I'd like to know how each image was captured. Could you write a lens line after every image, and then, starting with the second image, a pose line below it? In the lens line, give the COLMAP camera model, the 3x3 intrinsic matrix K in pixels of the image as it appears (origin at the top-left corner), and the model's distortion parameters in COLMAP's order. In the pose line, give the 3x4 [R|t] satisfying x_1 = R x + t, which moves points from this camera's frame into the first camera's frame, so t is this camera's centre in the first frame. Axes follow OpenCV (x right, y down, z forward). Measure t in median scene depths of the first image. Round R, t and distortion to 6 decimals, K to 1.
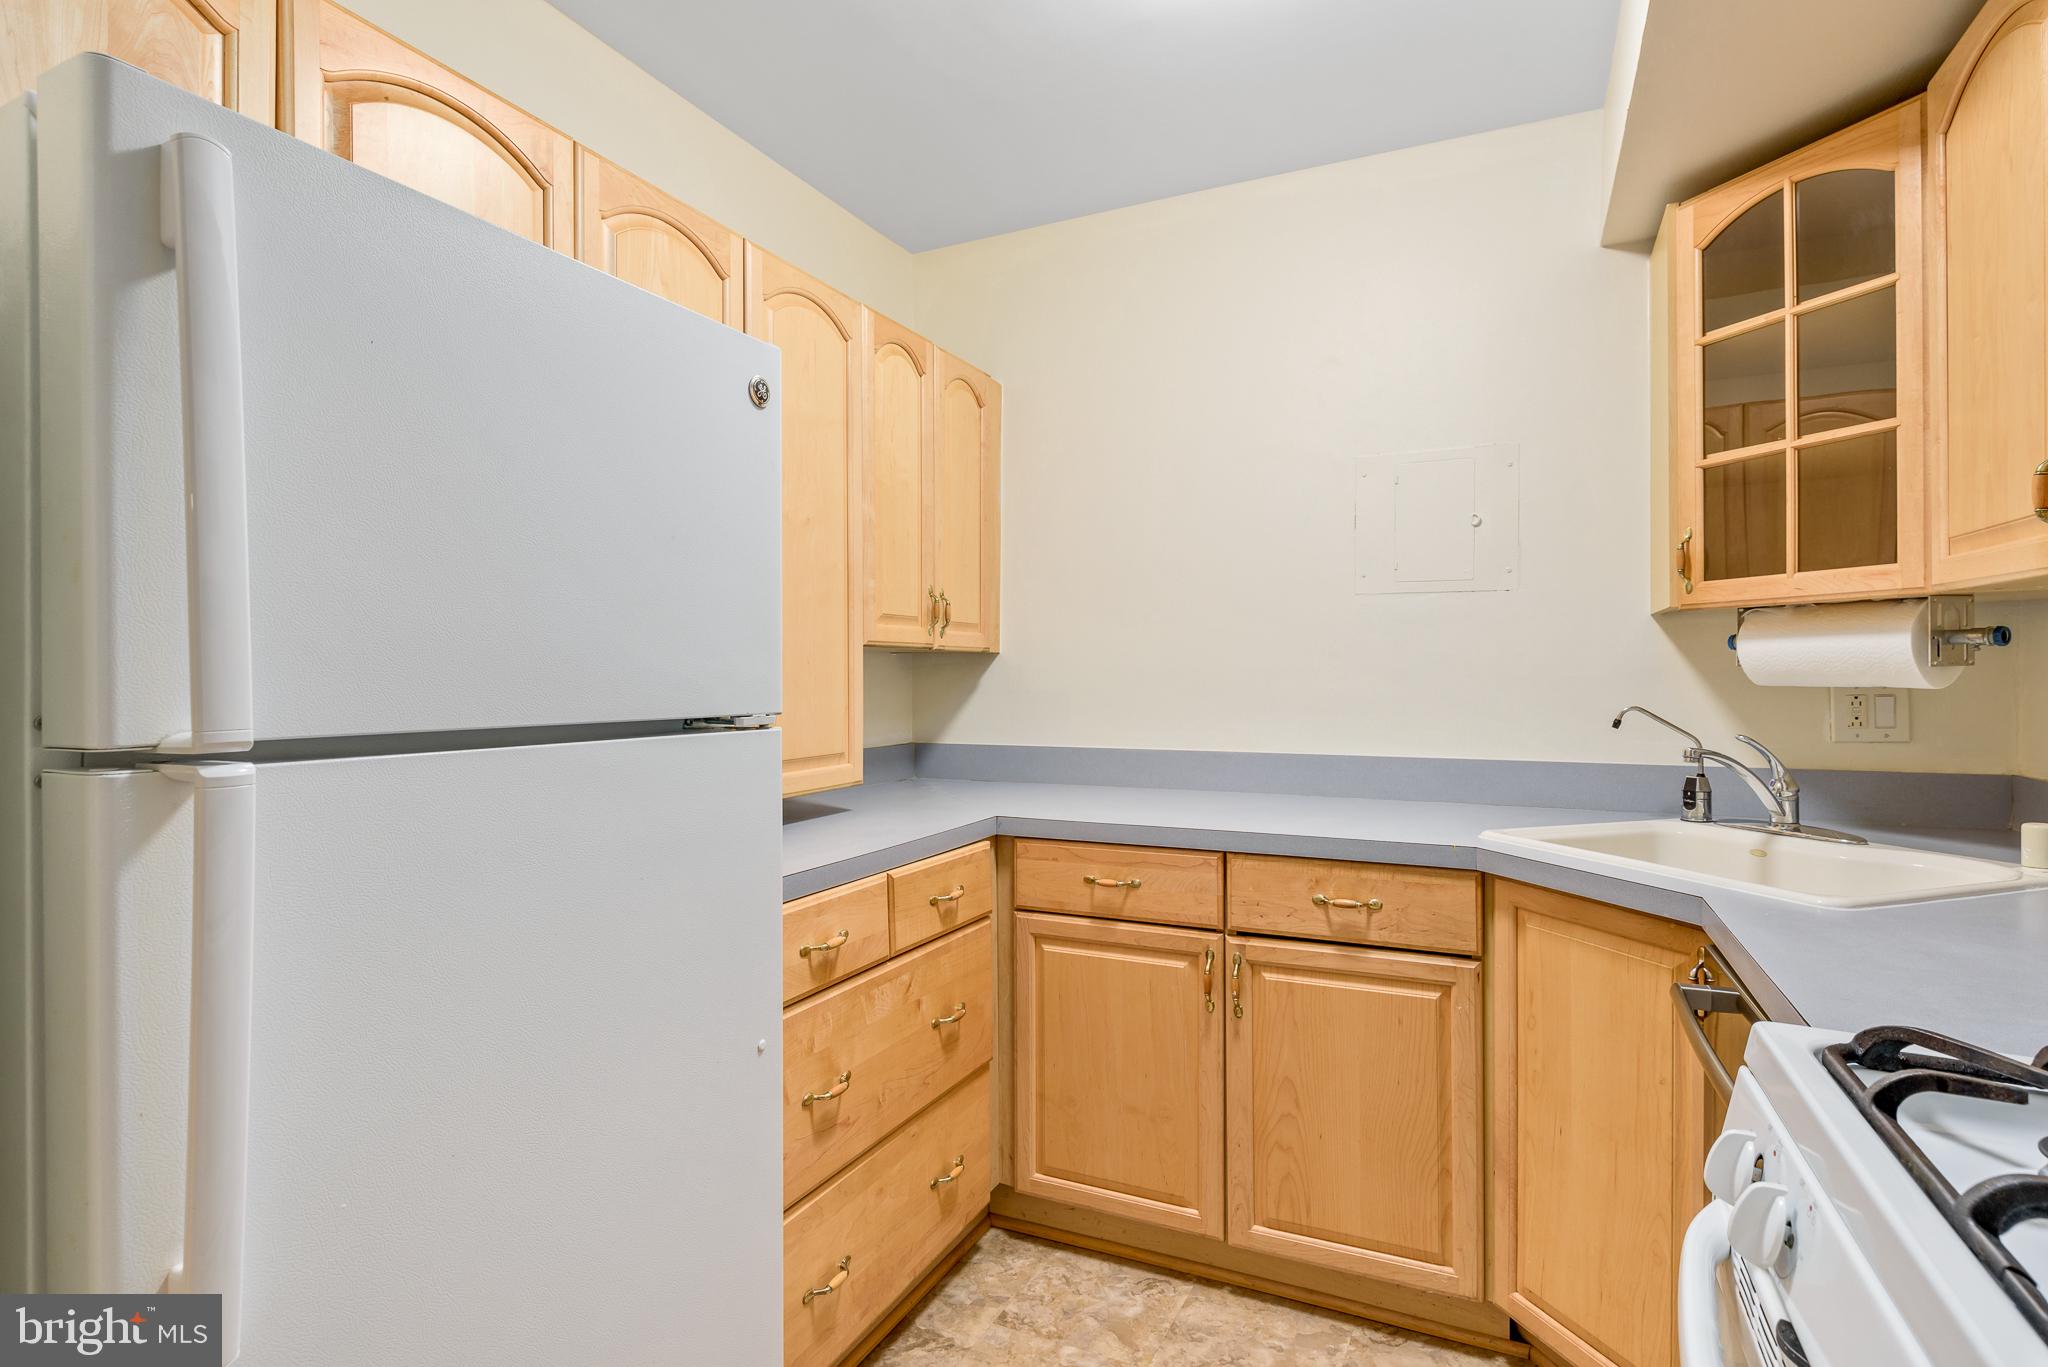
lens RADIAL K [[1041.8, 0, 1013.6], [0, 1041.8, 674.2], [0, 0, 1]] dist [-0.004961, 0.000016]
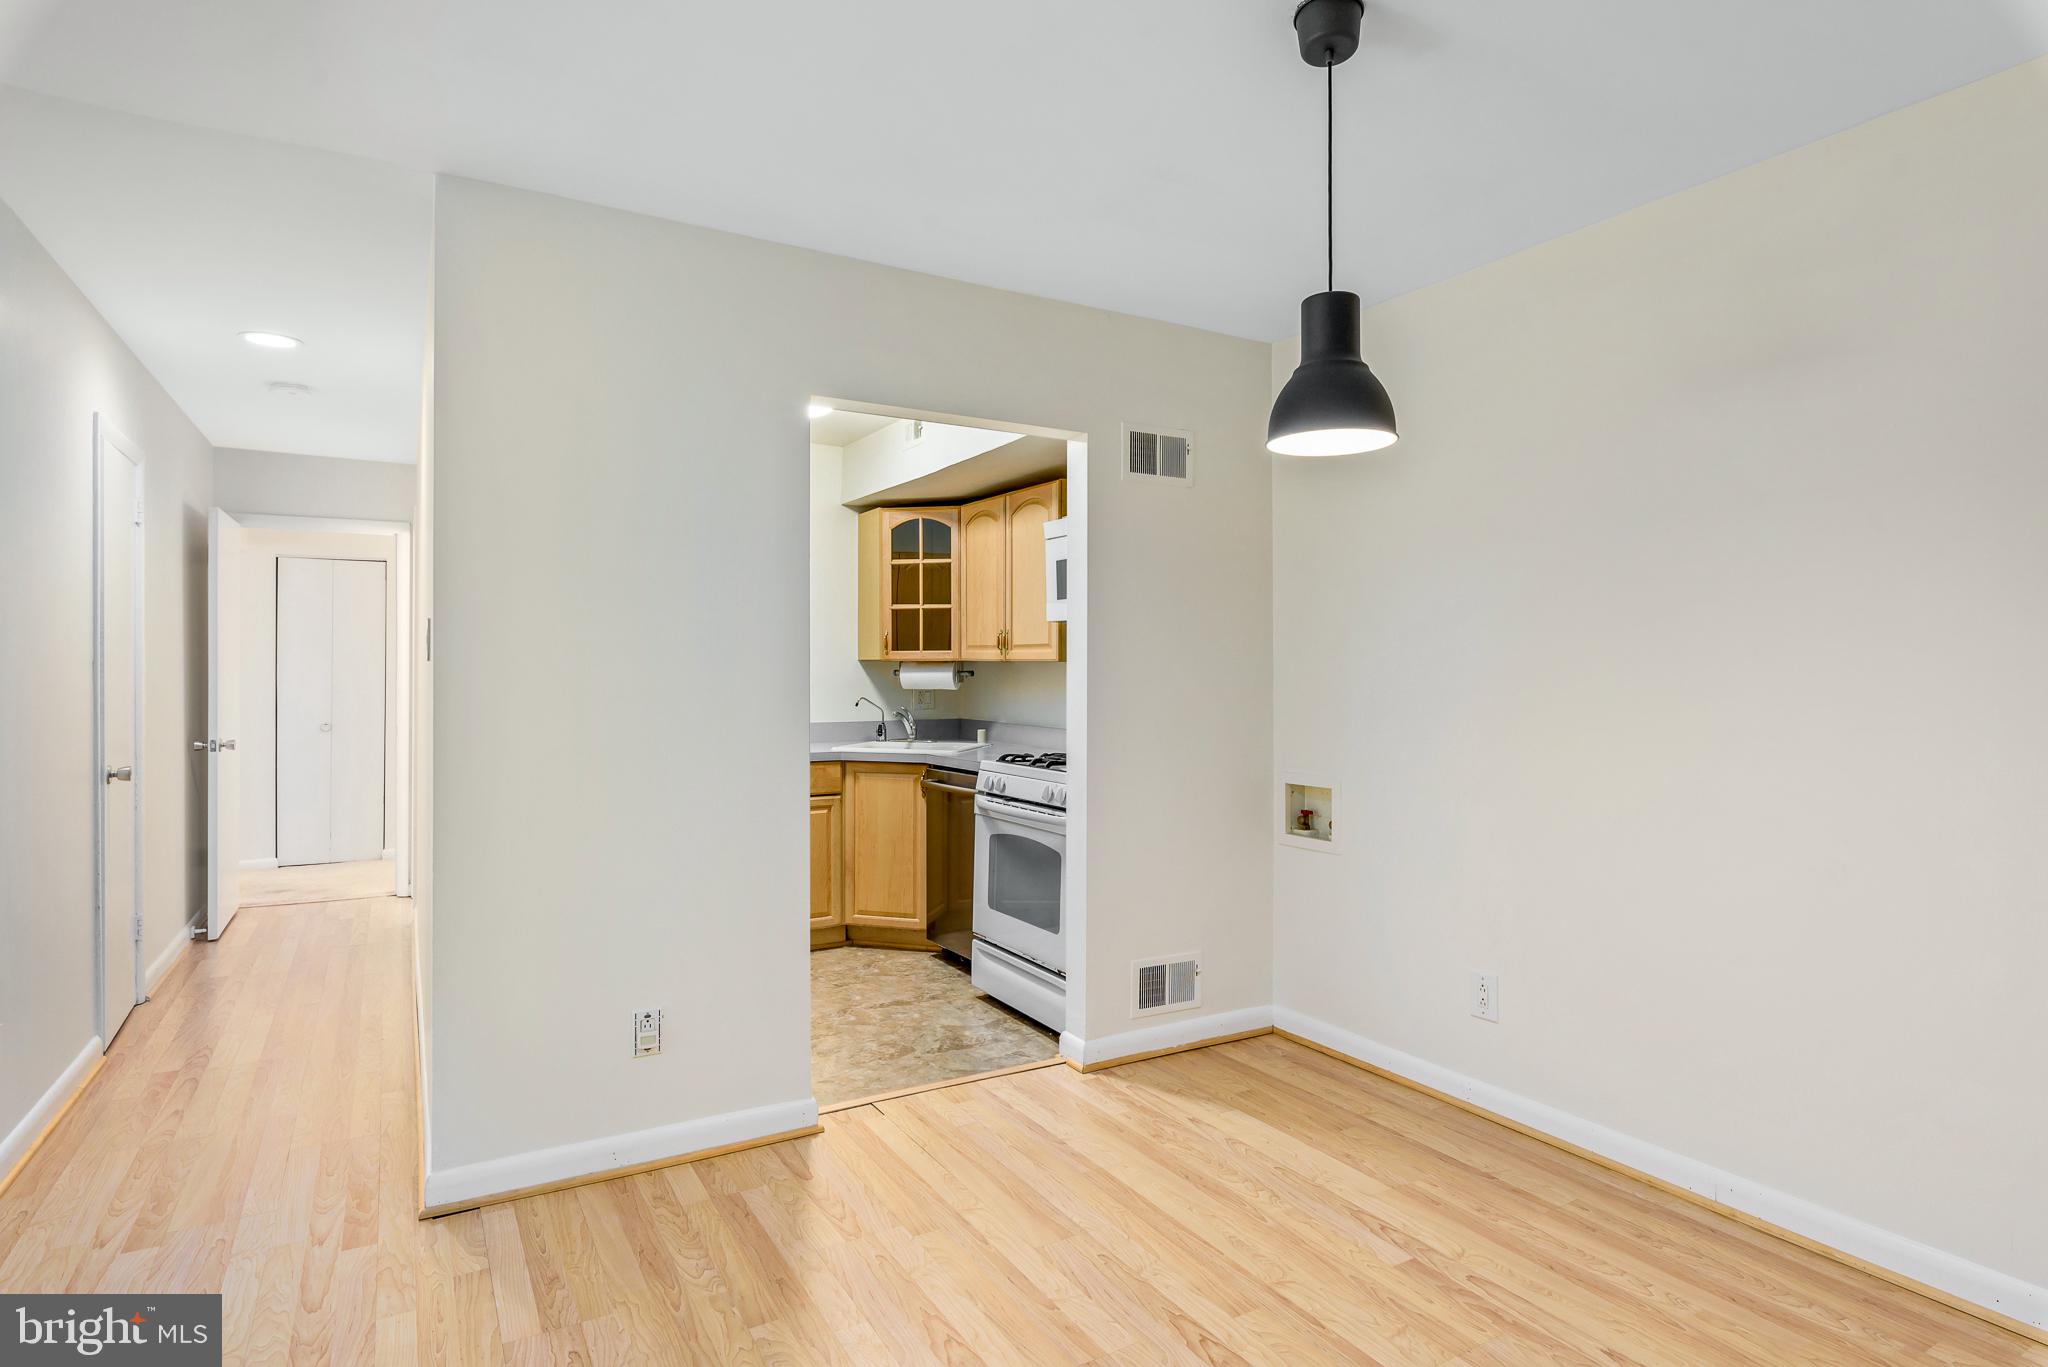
lens RADIAL K [[1076.7, 0, 1037.9], [0, 1076.7, 677.9], [0, 0, 1]] dist [-0.003667, 0.000956]
pose [[0.546765, 0.001074, 0.837285, -1.444466], [-0.004005, 0.999991, 0.001333, -0.023968], [-0.837277, -0.004082, 0.546764, -0.837688]]
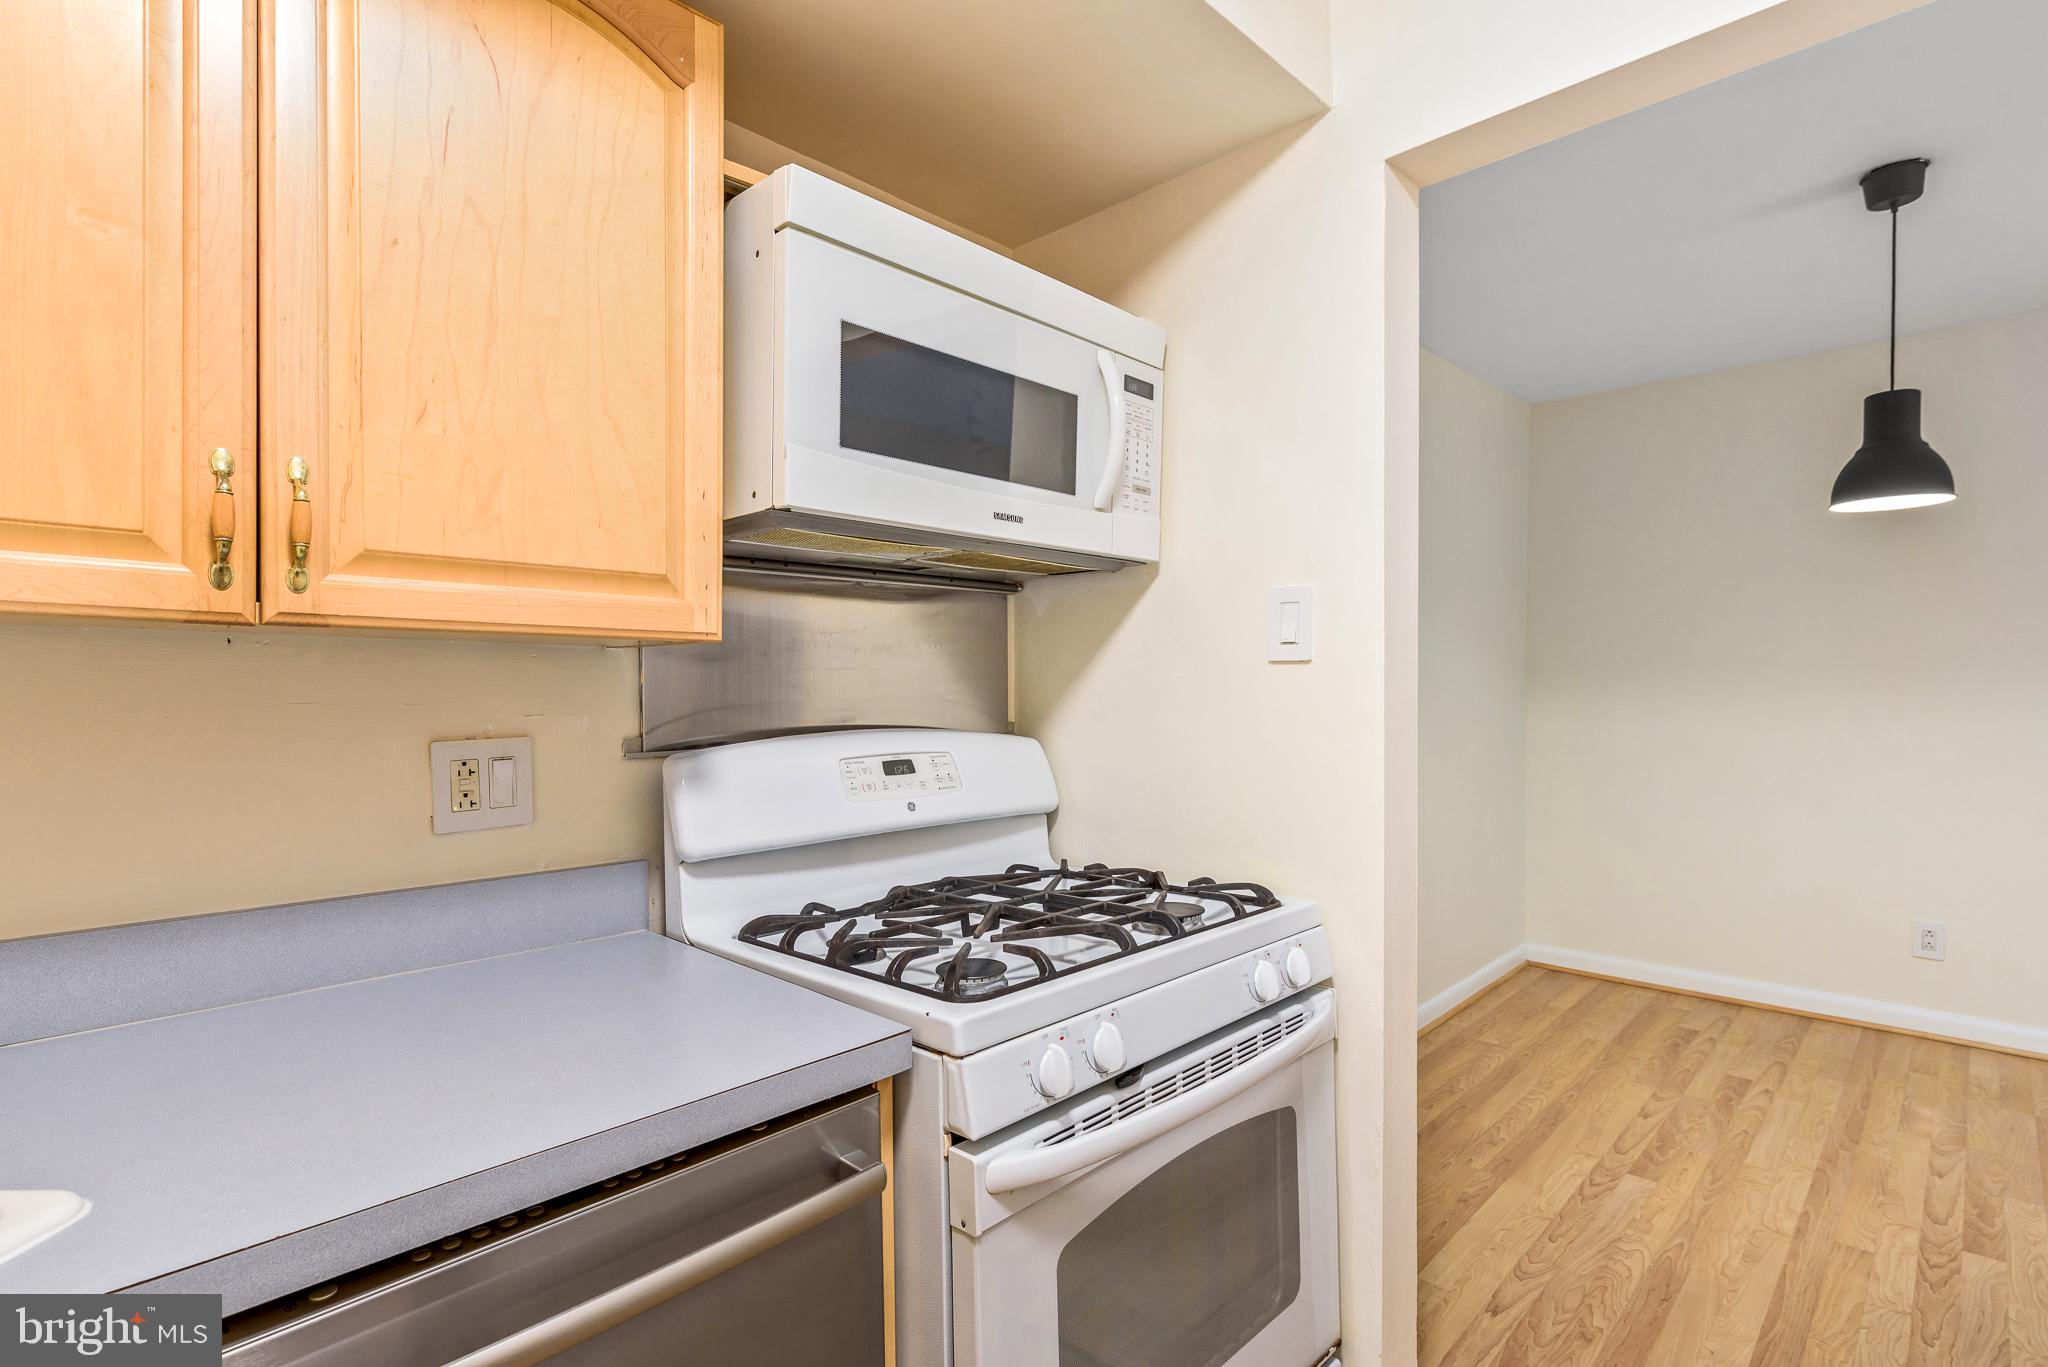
lens RADIAL K [[990.5, 0, 1020.1], [0, 990.5, 691.0], [0, 0, 1]] dist [-0.002256, 0.001933]
pose [[-0.952350, 0.003960, 0.304980, 0.117080], [0.006152, 0.999962, 0.006227, -0.027394], [-0.304944, 0.007807, -0.952338, 0.910248]]
